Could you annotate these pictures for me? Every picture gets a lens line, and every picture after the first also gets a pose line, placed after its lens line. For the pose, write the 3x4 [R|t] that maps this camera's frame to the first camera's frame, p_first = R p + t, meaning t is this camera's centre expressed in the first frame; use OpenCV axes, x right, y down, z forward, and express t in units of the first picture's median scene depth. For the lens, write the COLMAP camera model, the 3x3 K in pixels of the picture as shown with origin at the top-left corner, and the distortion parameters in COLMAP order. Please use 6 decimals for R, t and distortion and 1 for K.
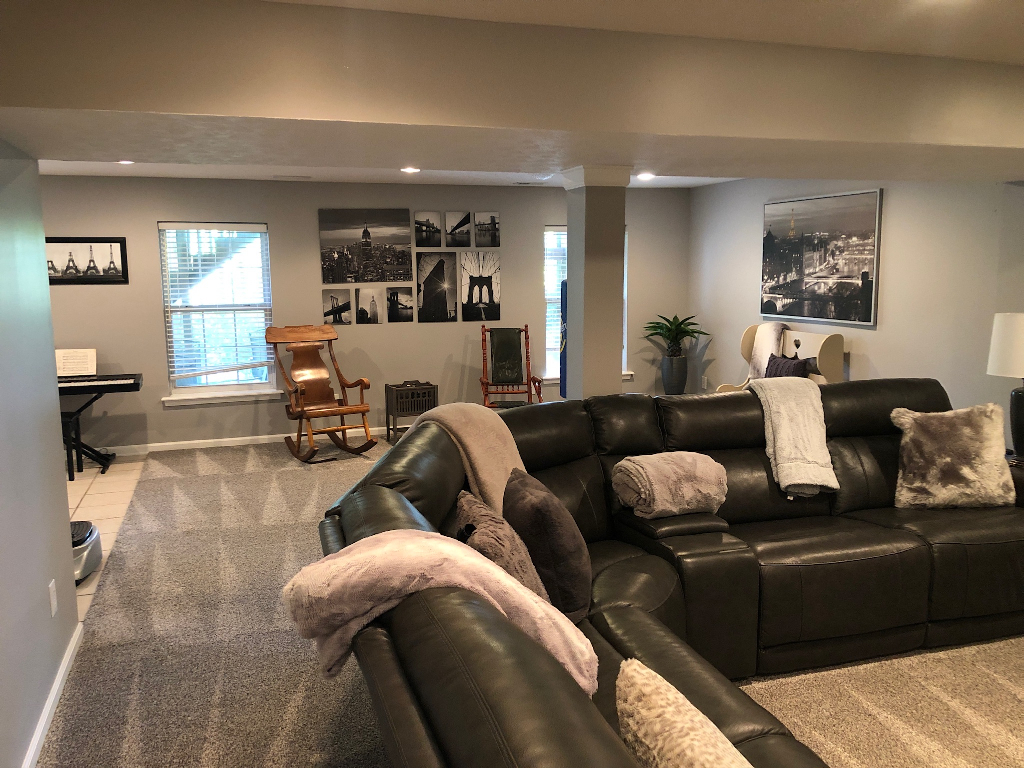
lens RADIAL K [[839.7, 0, 510.8], [0, 839.7, 384.5], [0, 0, 1]] dist [0.005283, 0.004158]
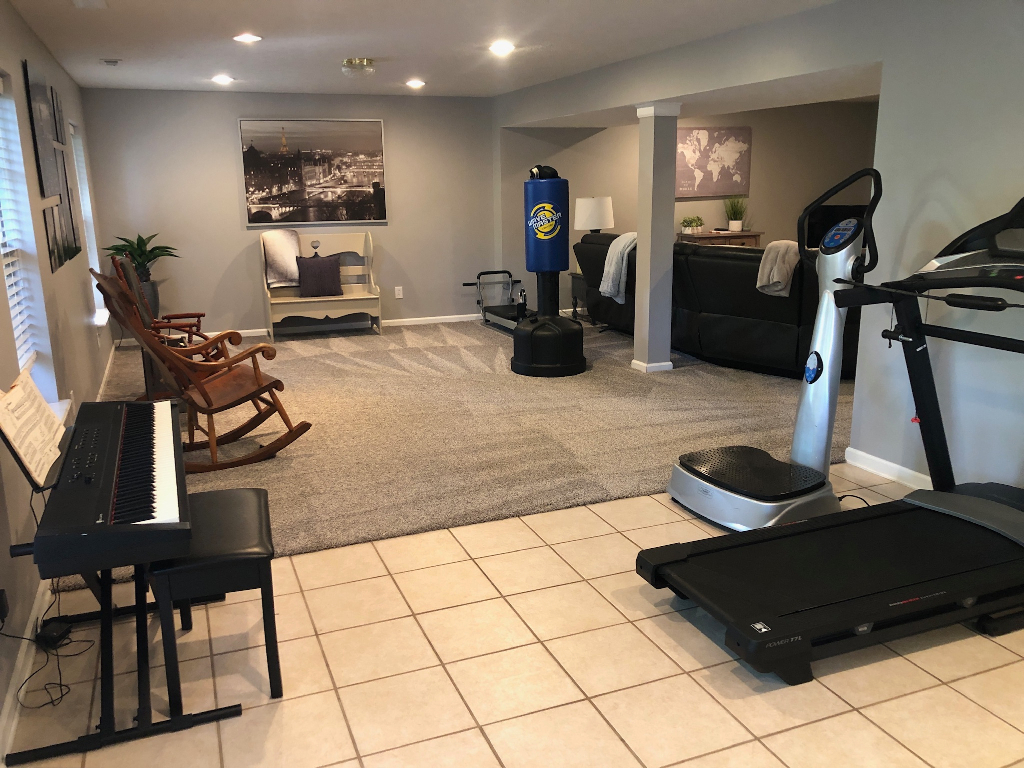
lens RADIAL K [[839.7, 0, 510.0], [0, 839.7, 383.4], [0, 0, 1]] dist [0.005283, 0.004158]
pose [[-0.050325, -0.221634, 0.973830, -0.897209], [0.155856, 0.961377, 0.226854, -0.088379], [-0.986497, 0.163194, -0.013839, 0.794995]]
